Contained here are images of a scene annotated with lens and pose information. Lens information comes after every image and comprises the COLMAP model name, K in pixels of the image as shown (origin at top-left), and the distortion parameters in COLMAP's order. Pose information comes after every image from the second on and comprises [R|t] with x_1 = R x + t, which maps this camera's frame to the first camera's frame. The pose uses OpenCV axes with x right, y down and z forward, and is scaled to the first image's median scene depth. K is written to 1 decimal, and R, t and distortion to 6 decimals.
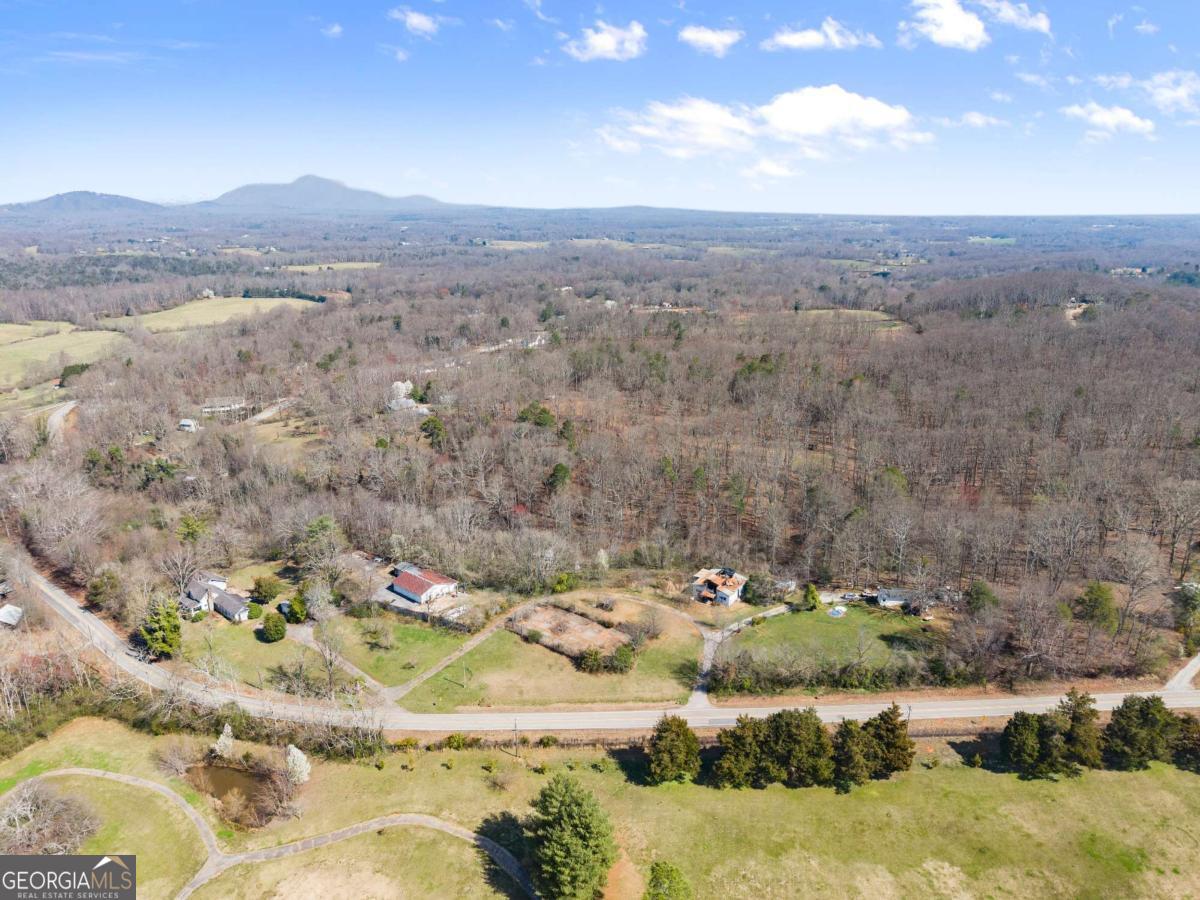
lens RADIAL K [[805.1, 0, 602.5], [0, 805.1, 447.7], [0, 0, 1]] dist [0.052415, -0.057064]
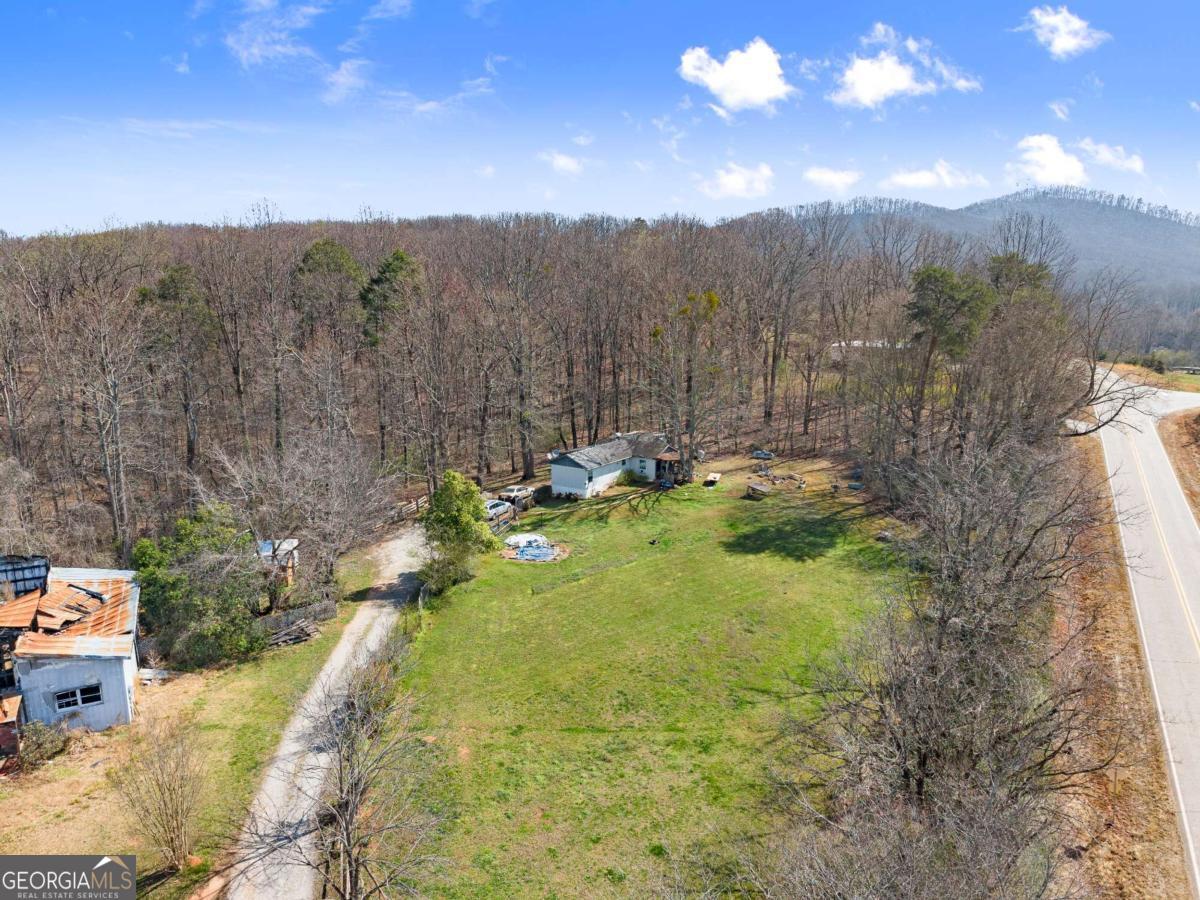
lens RADIAL K [[805.1, 0, 594.9], [0, 805.1, 451.4], [0, 0, 1]] dist [0.052415, -0.057064]
pose [[0.461742, -0.171703, 0.870237, 0.067261], [0.266192, 0.962689, 0.048705, 0.164925], [-0.846130, 0.209161, 0.490220, 0.852679]]
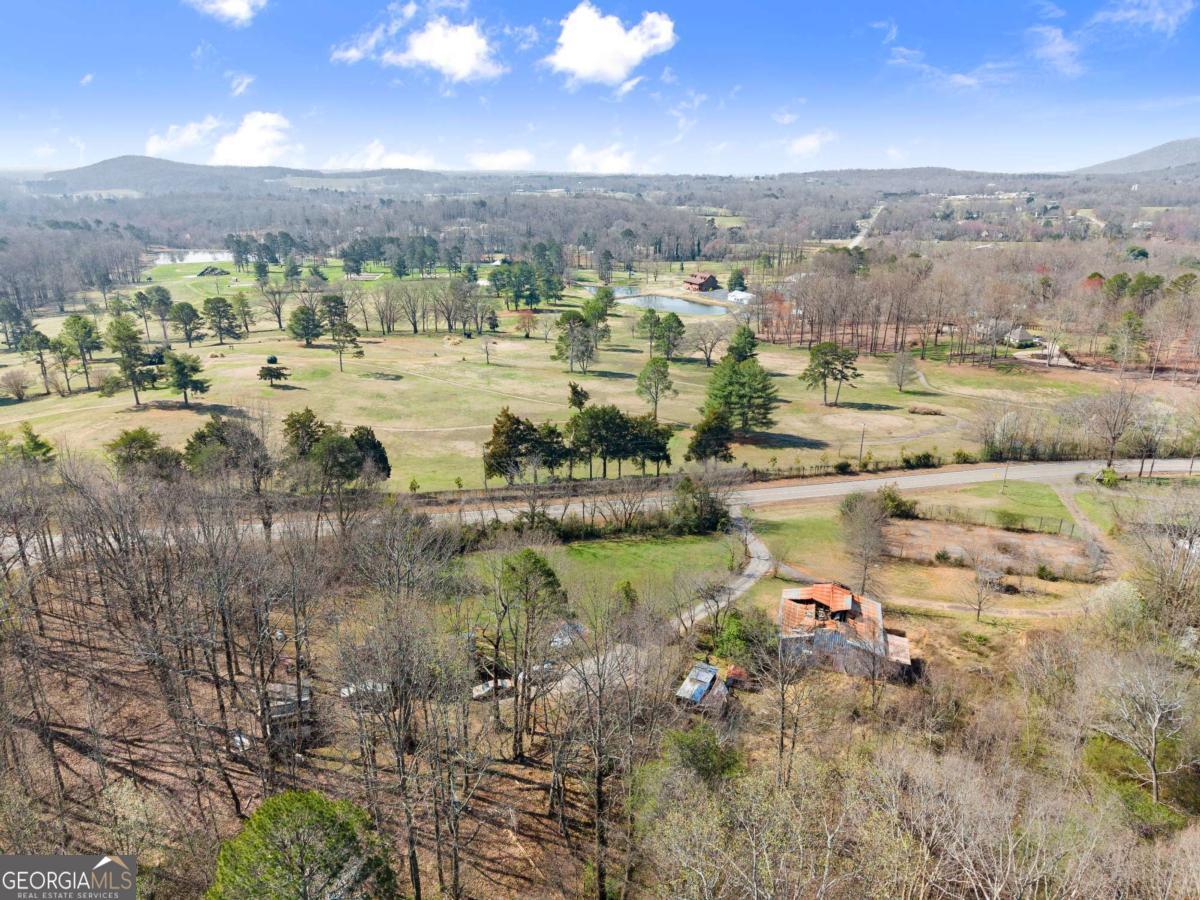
lens RADIAL K [[805.1, 0, 596.2], [0, 805.1, 450.2], [0, 0, 1]] dist [0.052415, -0.057064]
pose [[-0.943614, 0.108283, -0.312837, 0.411992], [-0.100935, 0.805892, 0.583395, -0.151965], [0.315285, 0.582076, -0.749522, 1.305913]]
